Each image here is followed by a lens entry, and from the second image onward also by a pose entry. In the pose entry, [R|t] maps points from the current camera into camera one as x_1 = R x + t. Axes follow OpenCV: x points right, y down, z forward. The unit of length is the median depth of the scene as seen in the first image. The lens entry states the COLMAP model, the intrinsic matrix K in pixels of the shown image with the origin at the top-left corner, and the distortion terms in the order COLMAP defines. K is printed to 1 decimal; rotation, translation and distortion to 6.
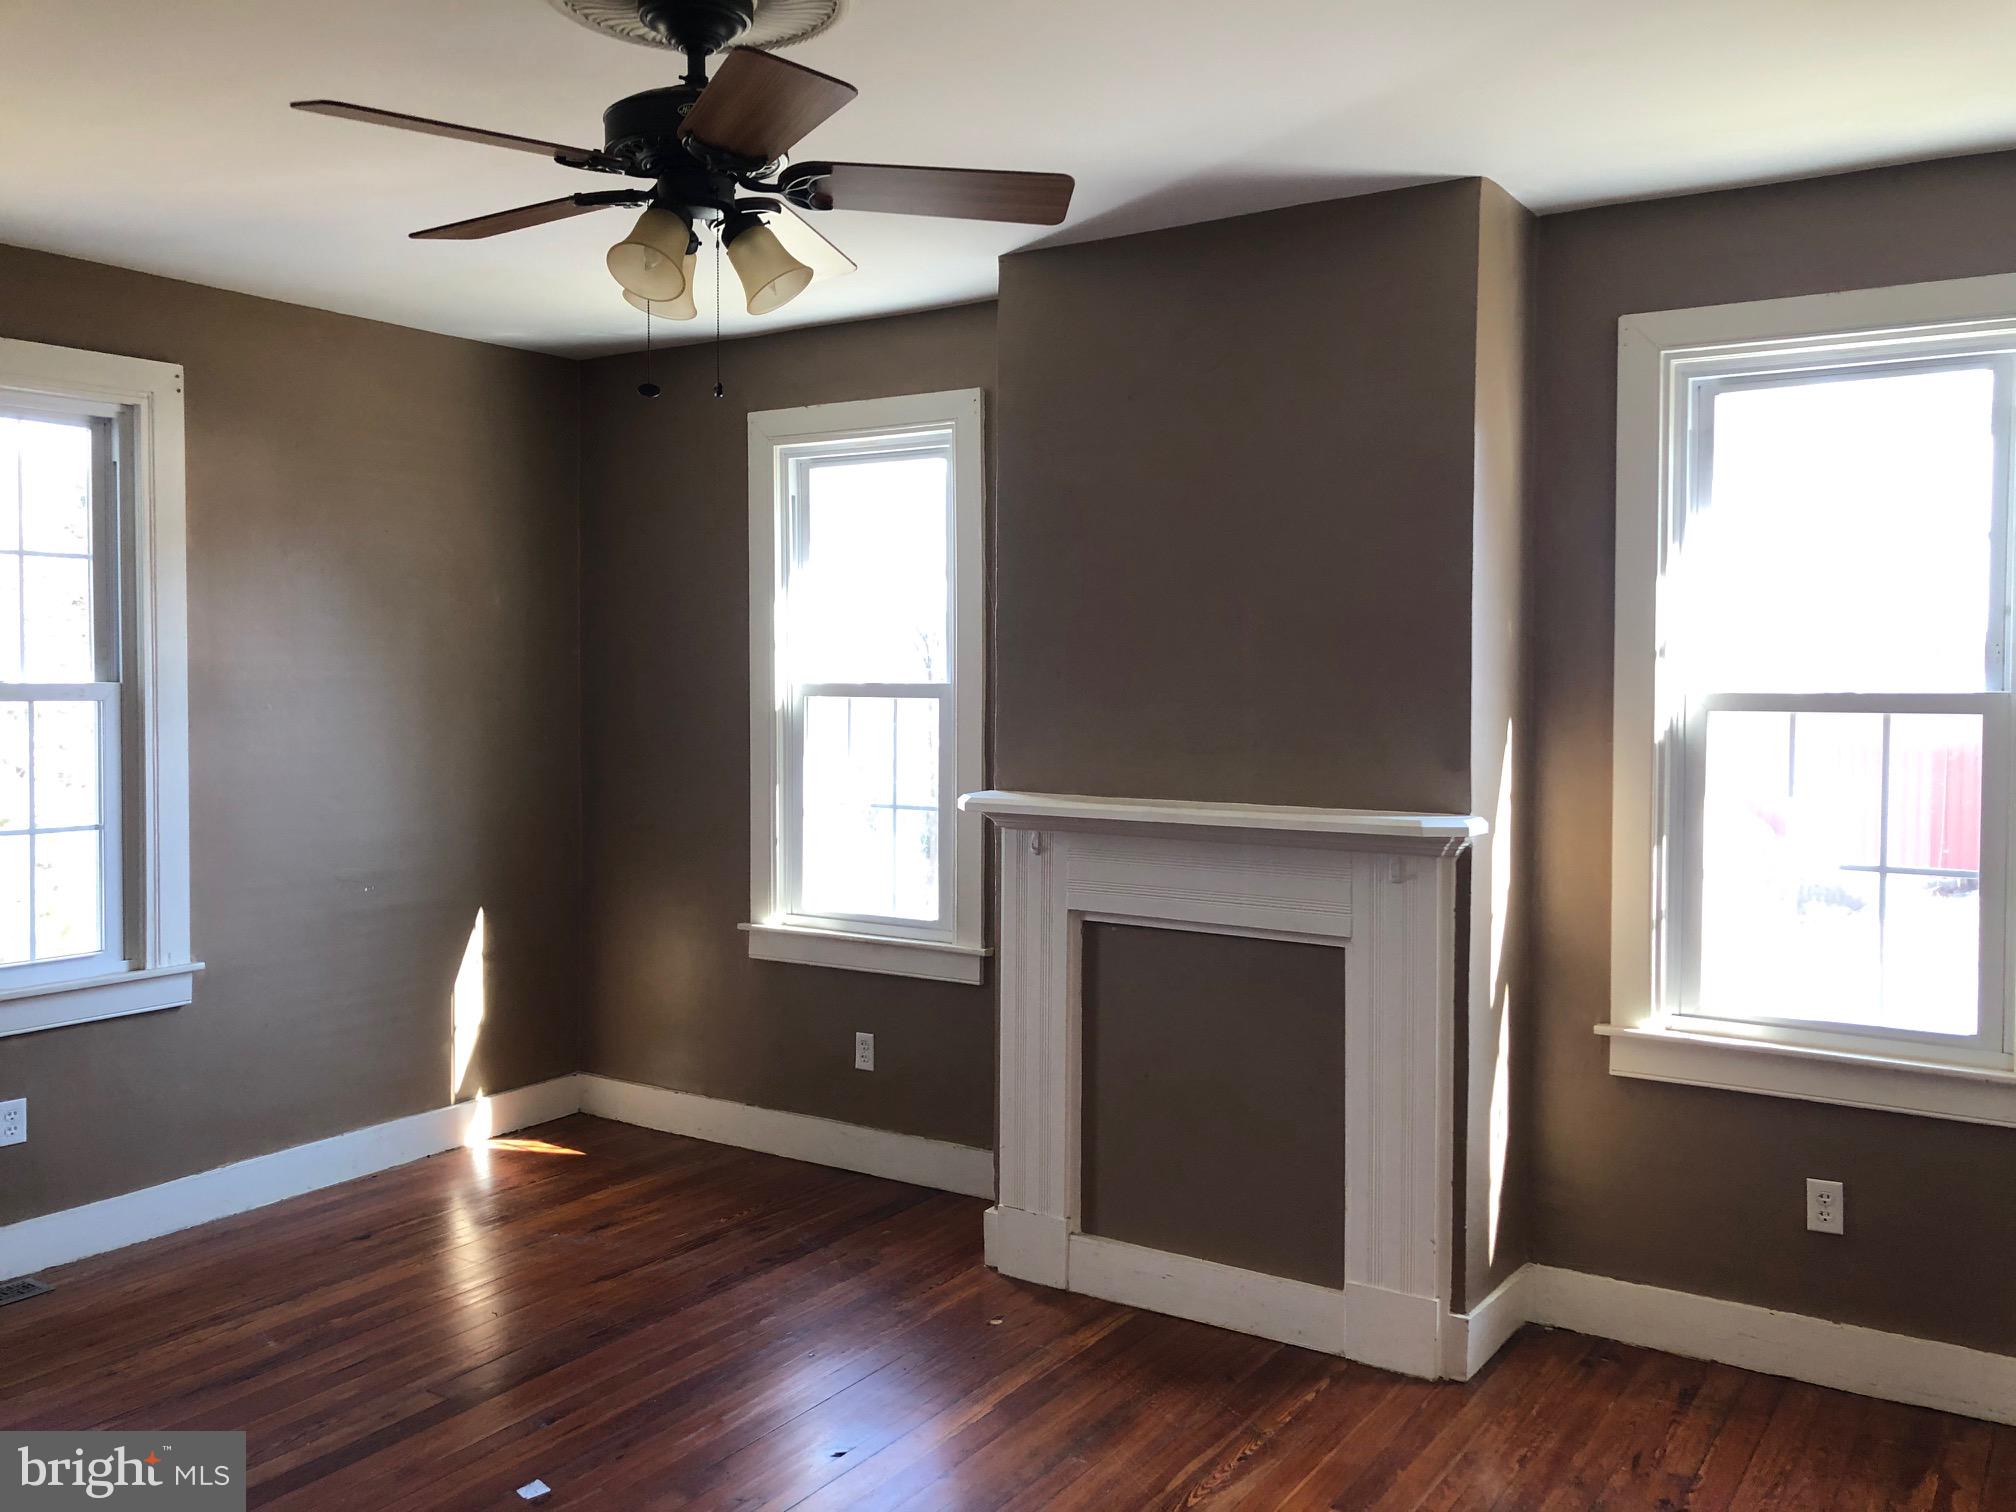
lens RADIAL K [[1648.6, 0, 1008.0], [0, 1648.6, 756.0], [0, 0, 1]] dist [0.012737, 0.000886]
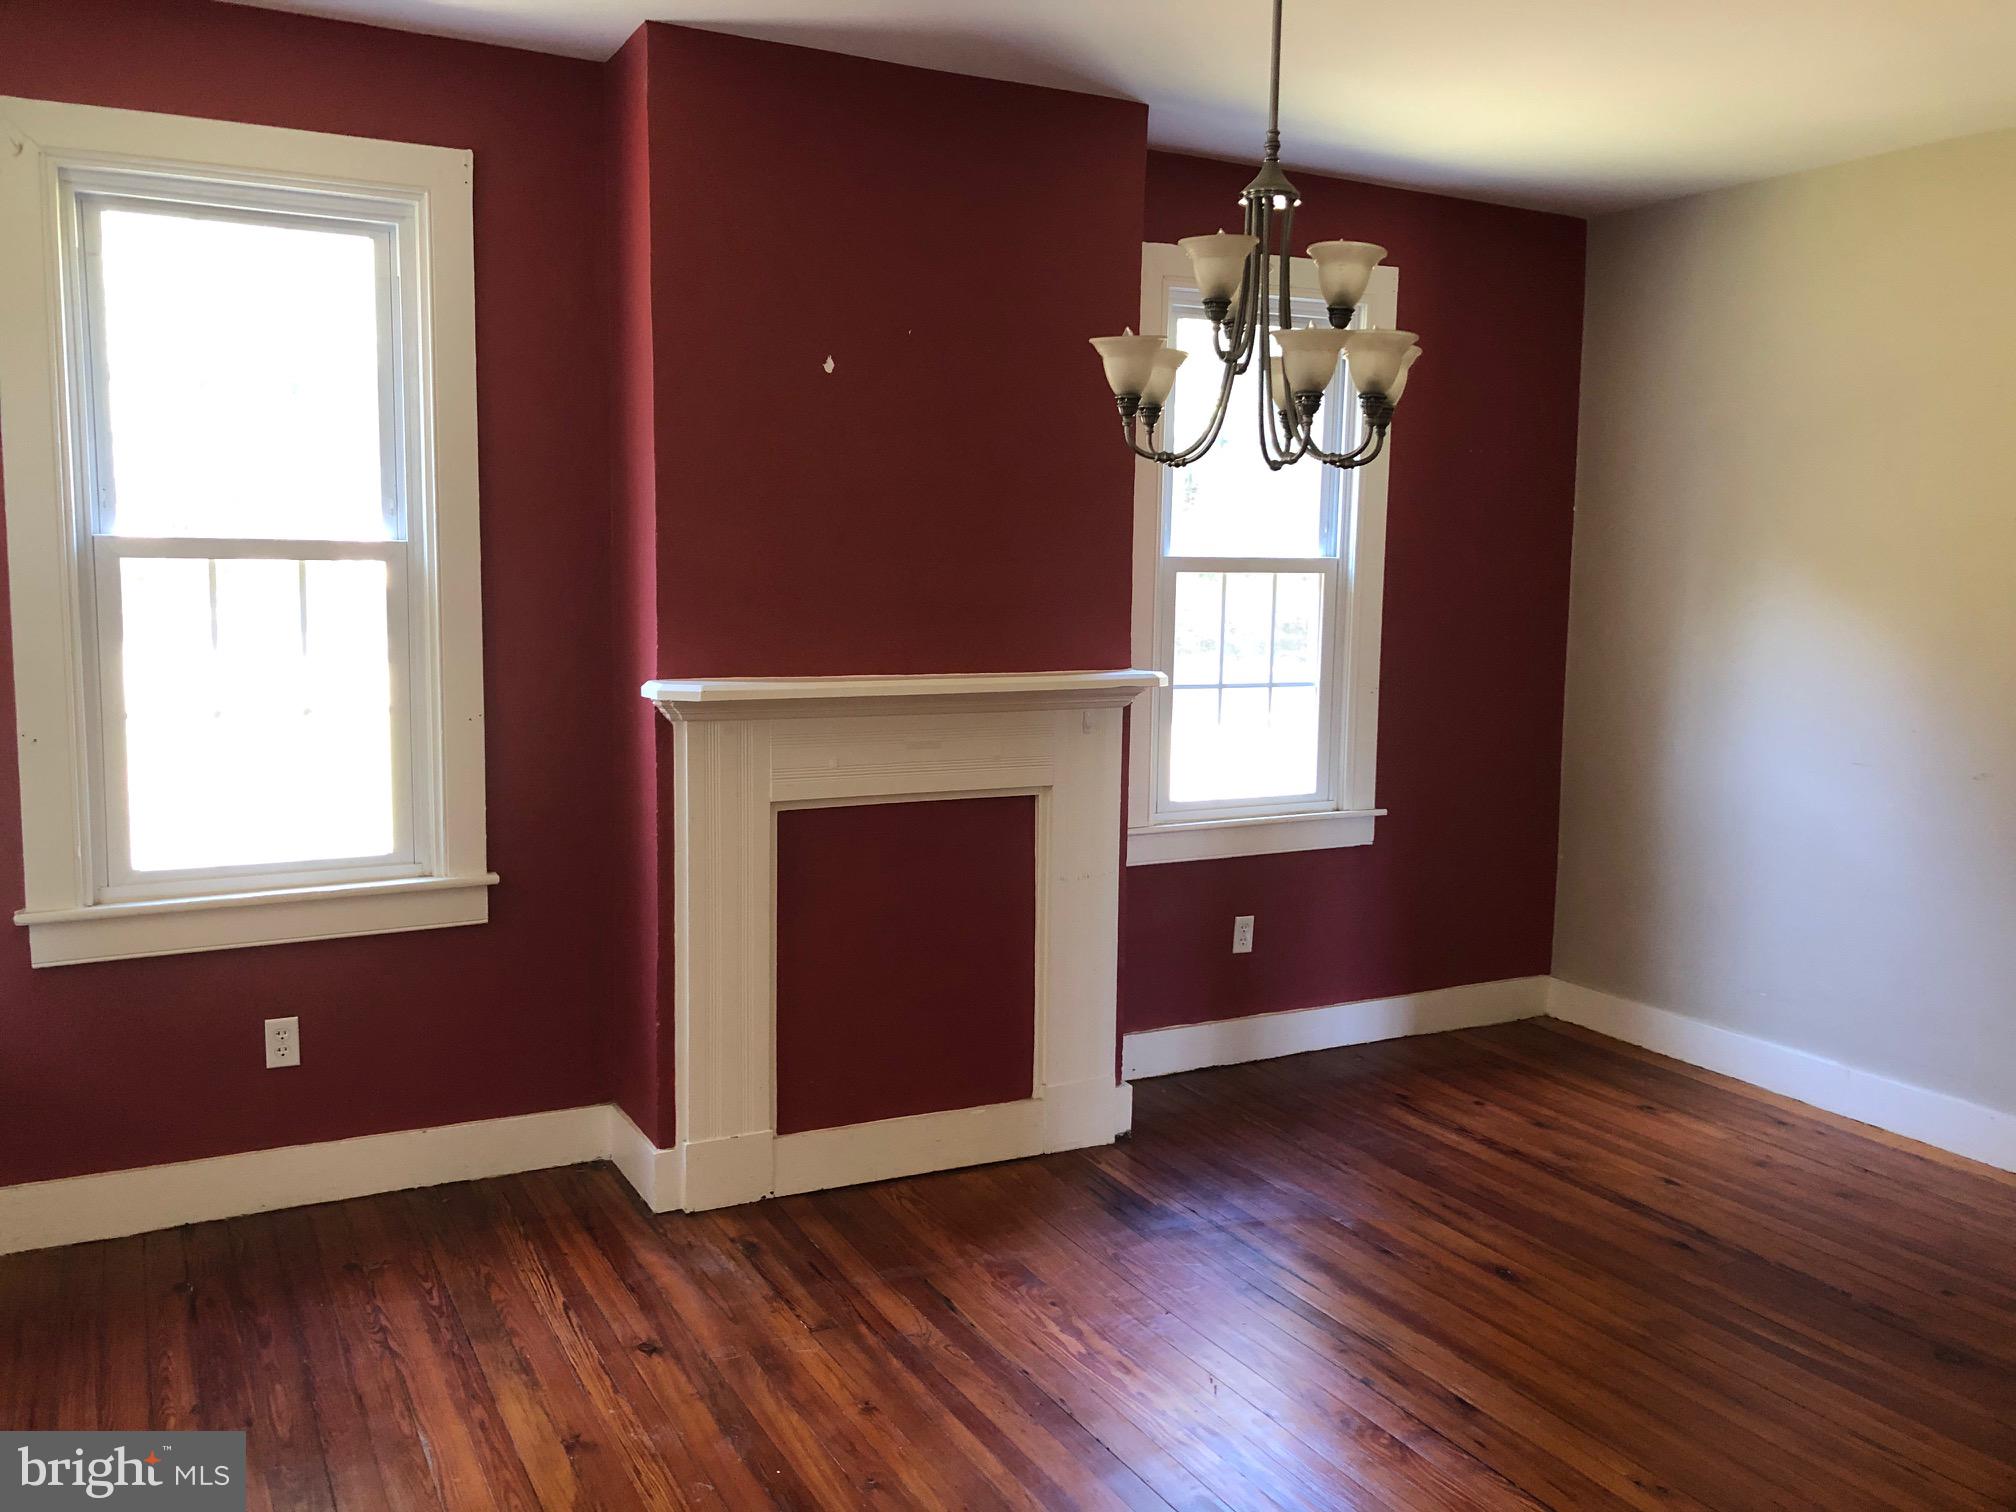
lens RADIAL K [[1667.9, 0, 1008.0], [0, 1667.9, 756.0], [0, 0, 1]] dist [0.006384, 0.000319]
pose [[0.455841, -0.108650, 0.883405, -0.653289], [0.024365, 0.993673, 0.109639, -0.025176], [-0.889728, -0.028454, 0.455604, 0.431786]]
